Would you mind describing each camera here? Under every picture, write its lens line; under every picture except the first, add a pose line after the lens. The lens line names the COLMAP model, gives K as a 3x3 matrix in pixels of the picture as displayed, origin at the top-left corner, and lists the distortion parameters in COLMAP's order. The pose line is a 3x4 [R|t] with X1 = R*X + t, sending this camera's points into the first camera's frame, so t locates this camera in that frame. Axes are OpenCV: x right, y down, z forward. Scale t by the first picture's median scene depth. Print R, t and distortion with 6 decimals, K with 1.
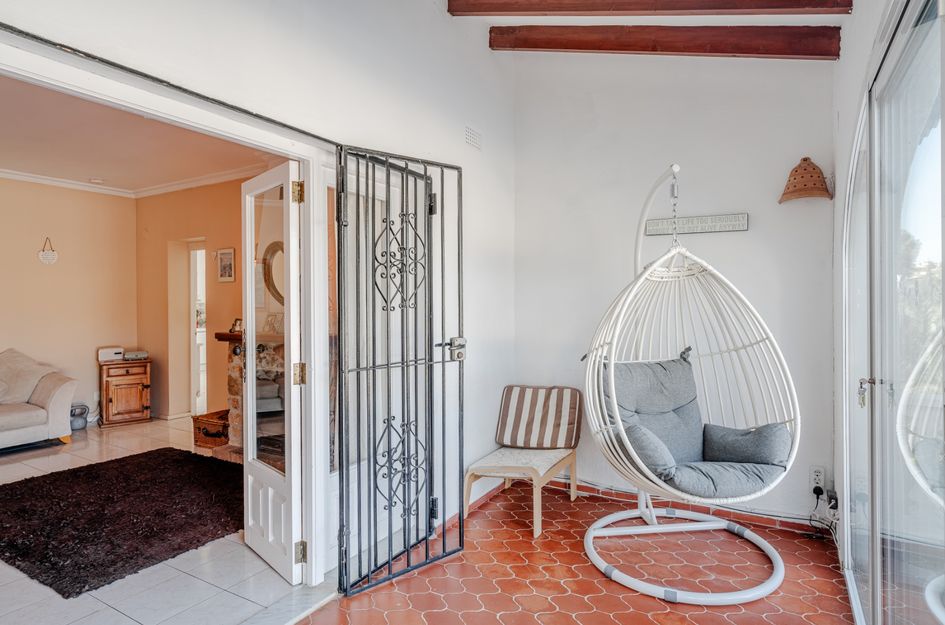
lens RADIAL K [[512.4, 0, 477.3], [0, 512.4, 309.2], [0, 0, 1]] dist [0.004207, 0.004748]
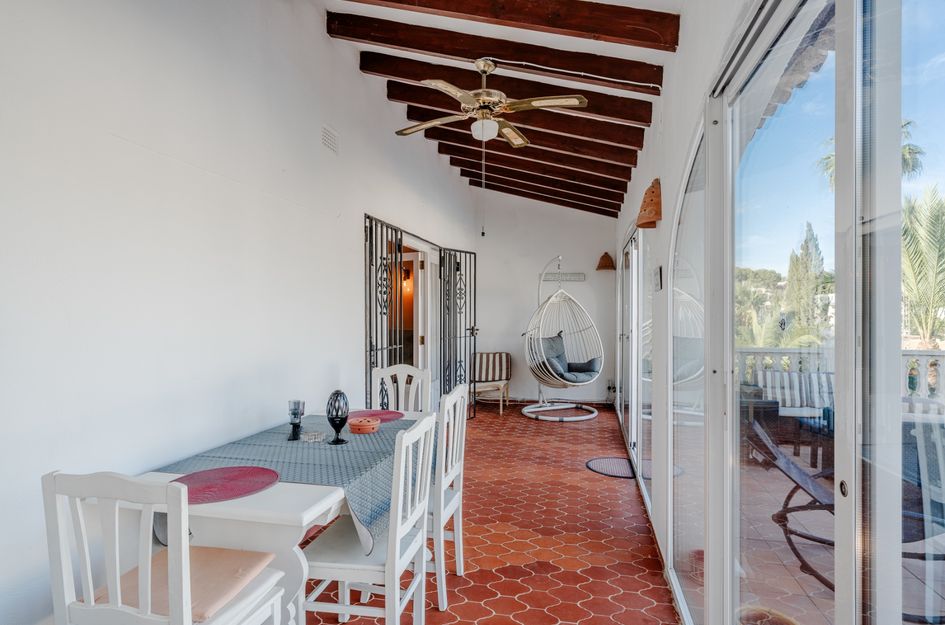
lens RADIAL K [[512.4, 0, 470.6], [0, 512.4, 312.8], [0, 0, 1]] dist [0.004207, 0.004748]
pose [[0.953421, 0.006524, 0.301574, -0.710526], [-0.007065, 0.999975, 0.000704, -0.006360], [-0.301562, -0.002802, 0.953443, -1.134533]]
